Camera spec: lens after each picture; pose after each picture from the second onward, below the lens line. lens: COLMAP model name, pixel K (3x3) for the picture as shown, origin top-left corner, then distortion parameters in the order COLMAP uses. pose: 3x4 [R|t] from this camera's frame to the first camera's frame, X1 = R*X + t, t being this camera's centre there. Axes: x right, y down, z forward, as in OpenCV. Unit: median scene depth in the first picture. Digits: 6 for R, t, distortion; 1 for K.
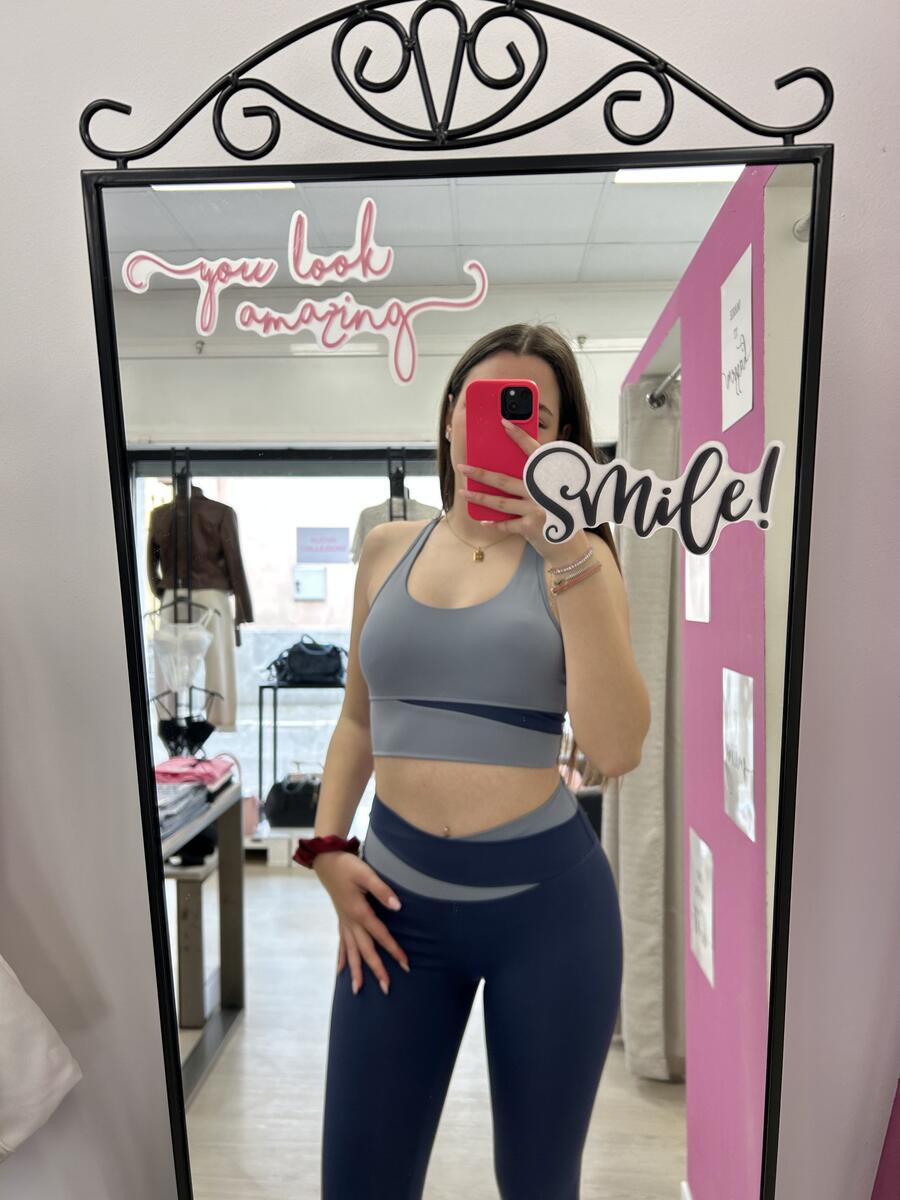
lens RADIAL K [[887.7, 0, 459.6], [0, 887.7, 599.2], [0, 0, 1]] dist [0.034607, -0.050869]
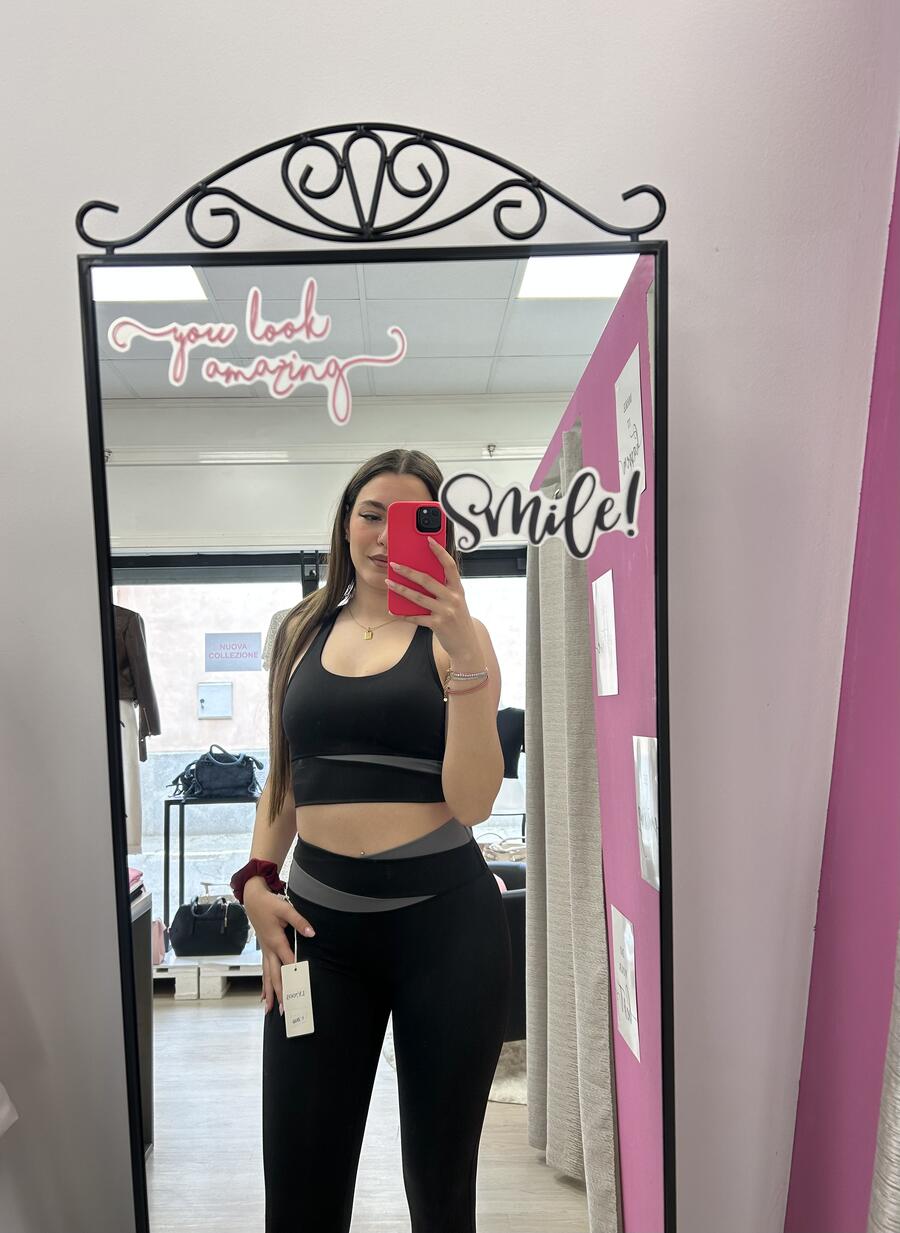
lens RADIAL K [[929.7, 0, 436.8], [0, 929.7, 620.7], [0, 0, 1]] dist [0.100116, -0.206505]
pose [[0.997439, -0.016174, 0.069668, -0.024024], [0.023743, 0.993733, -0.109231, 0.177611], [-0.067464, 0.110606, 0.991572, -0.271013]]
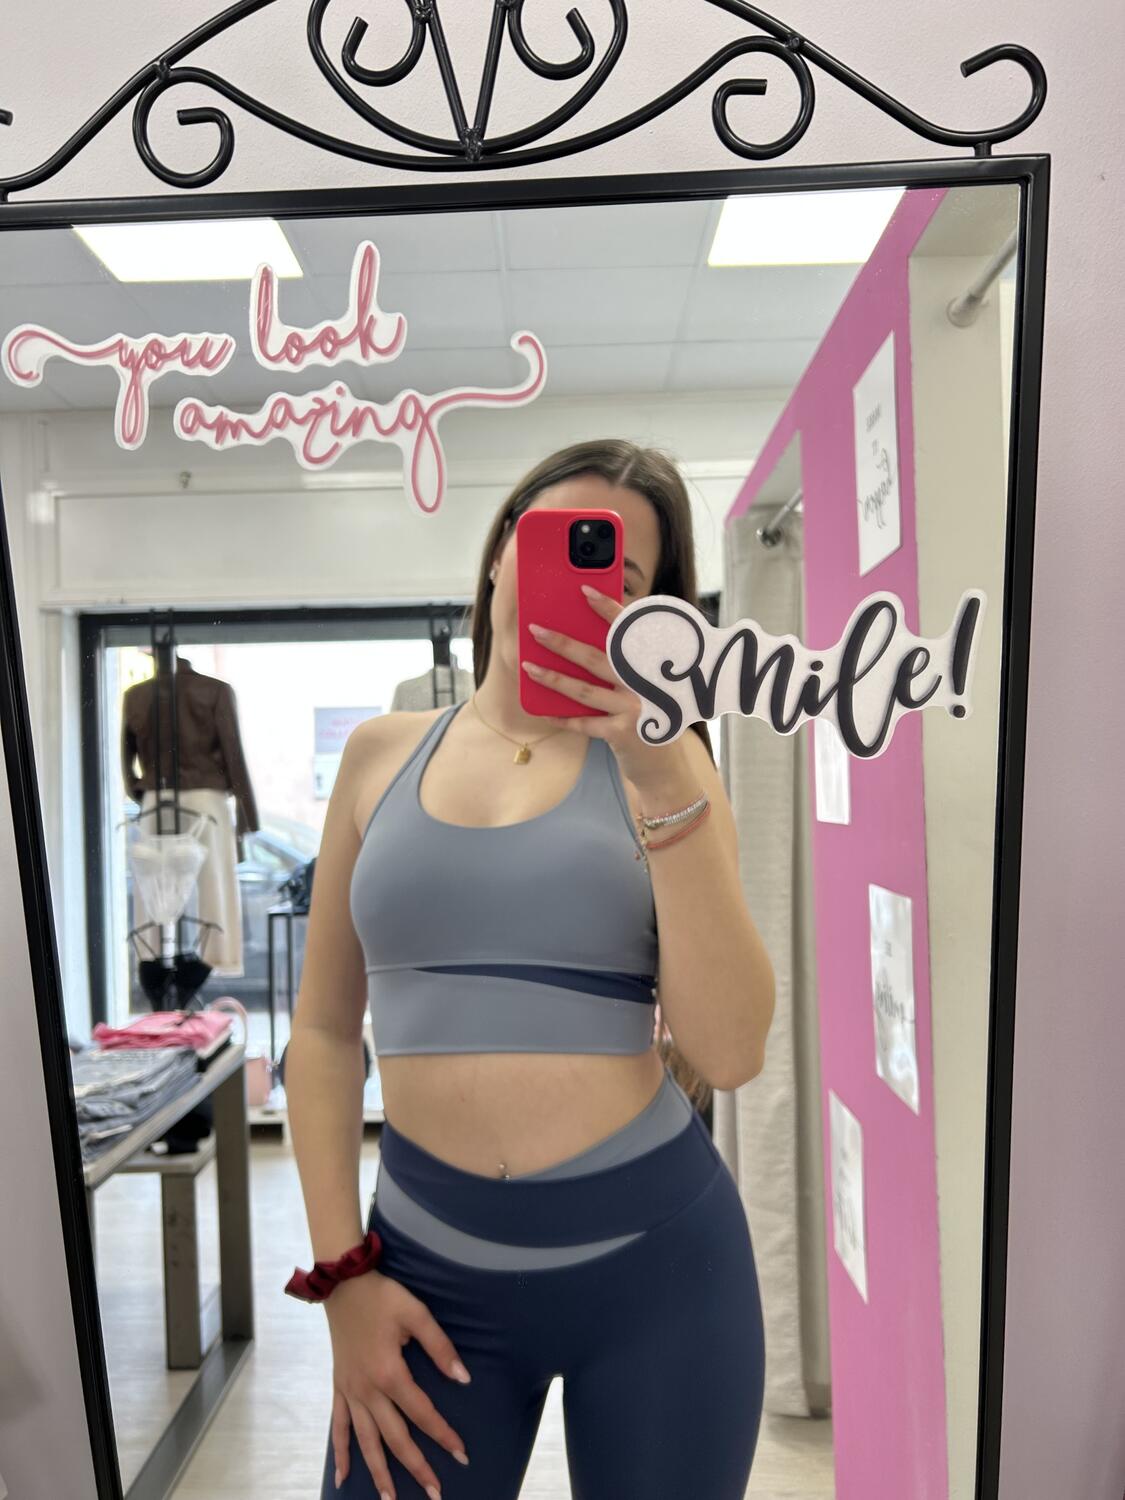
lens RADIAL K [[1110.1, 0, 553.1], [0, 1110.1, 772.0], [0, 0, 1]] dist [0.037259, -0.055581]
pose [[0.999428, -0.022288, 0.025438, 0.007573], [0.022695, 0.999617, -0.015833, -0.031629], [-0.025075, 0.016402, 0.999551, 0.155976]]
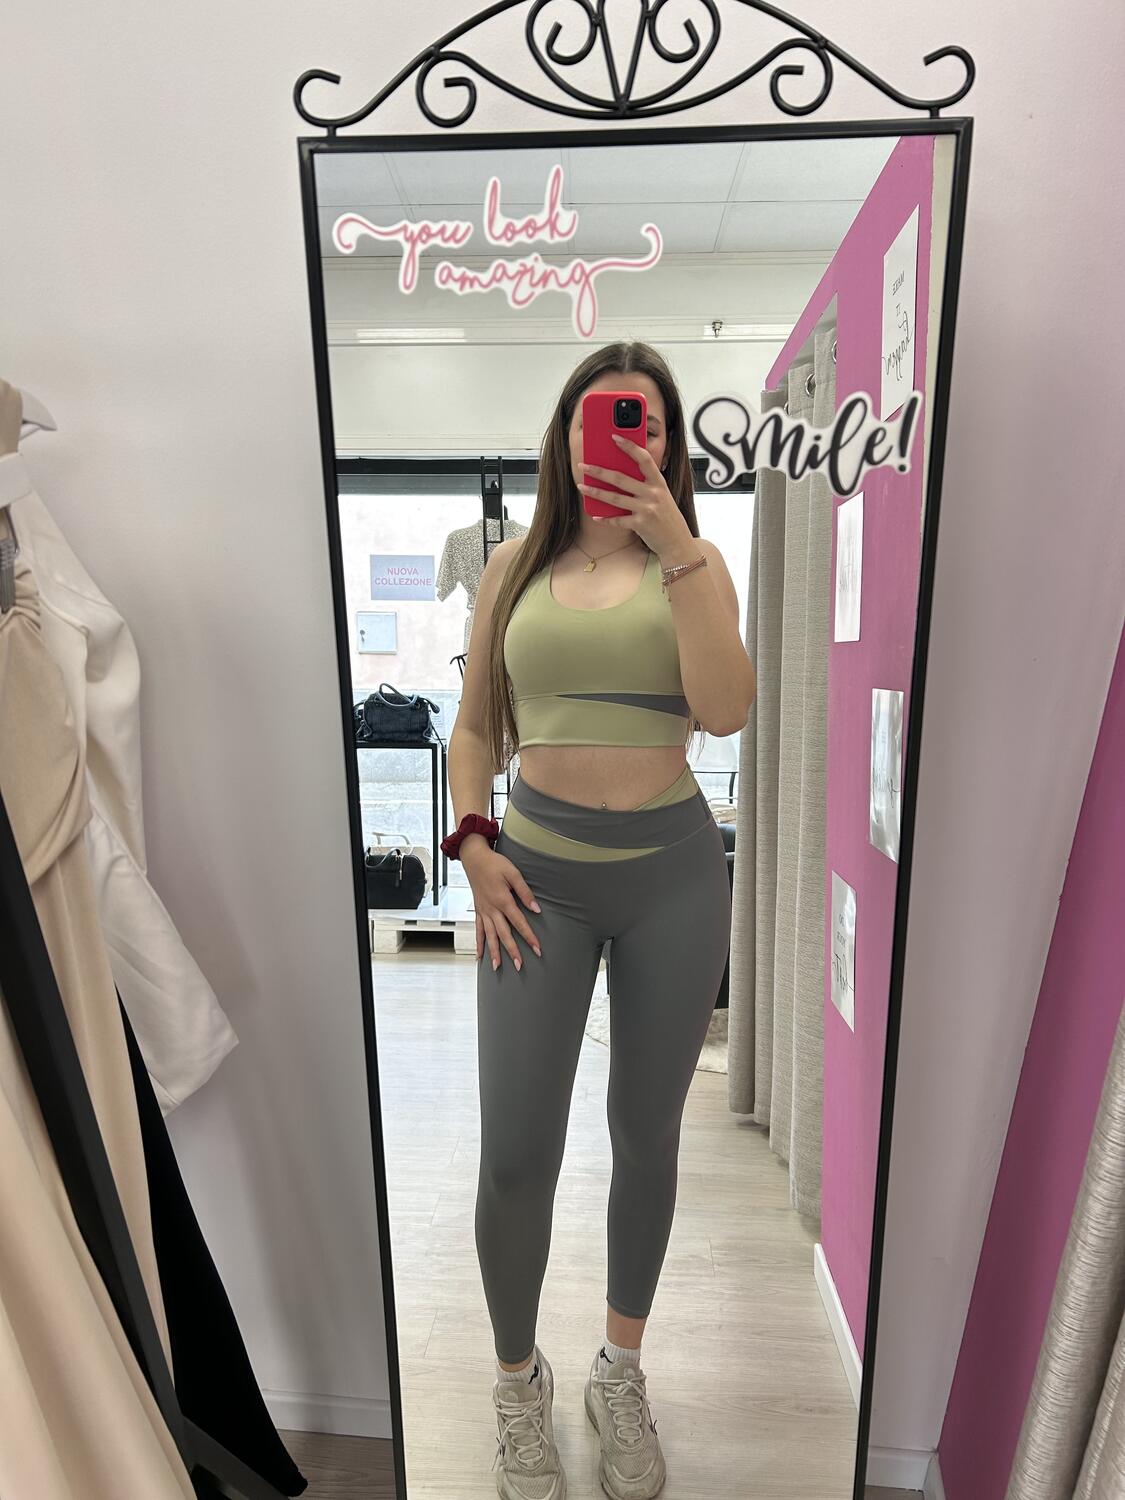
lens RADIAL K [[1101.9, 0, 560.9], [0, 1101.9, 764.0], [0, 0, 1]] dist [0.037070, -0.038056]
pose [[0.999980, 0.002252, 0.005963, -0.100916], [-0.002779, 0.995946, 0.089909, 0.166740], [-0.005736, -0.089924, 0.995932, -0.437405]]
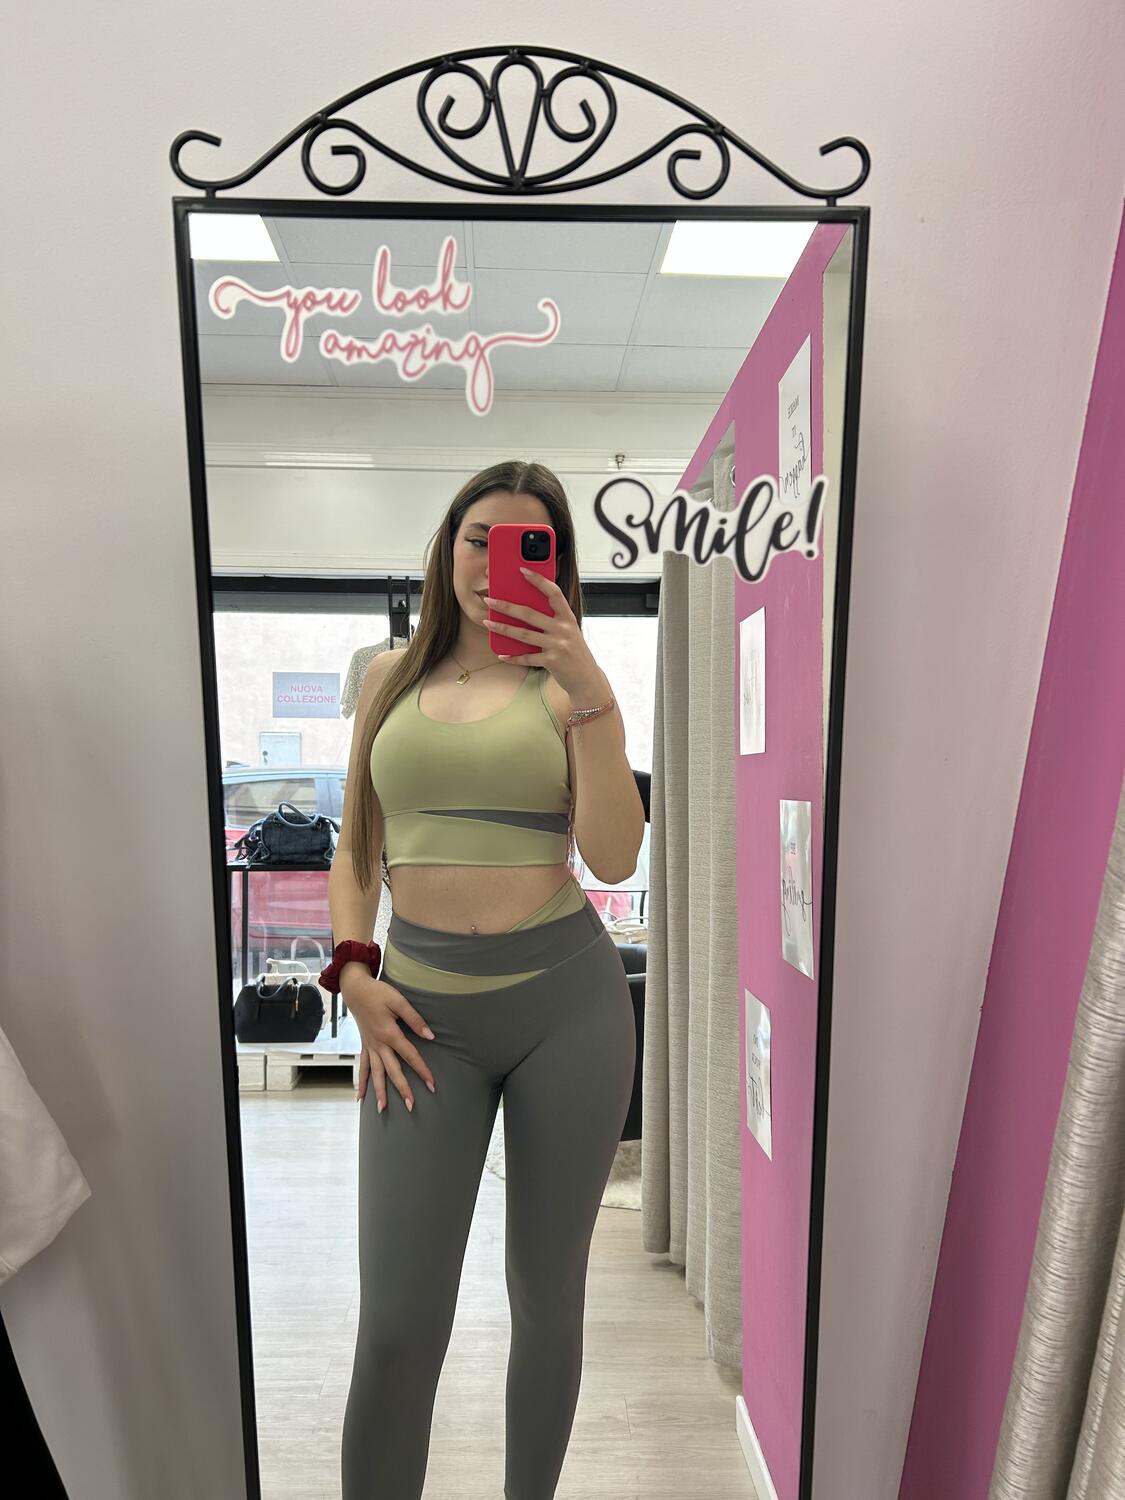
lens RADIAL K [[1103.4, 0, 566.5], [0, 1103.4, 769.1], [0, 0, 1]] dist [0.044298, -0.051527]
pose [[0.995708, 0.004163, 0.092453, -0.081223], [-0.002484, 0.999830, -0.018264, 0.207751], [-0.092513, 0.017956, 0.995550, -0.321179]]
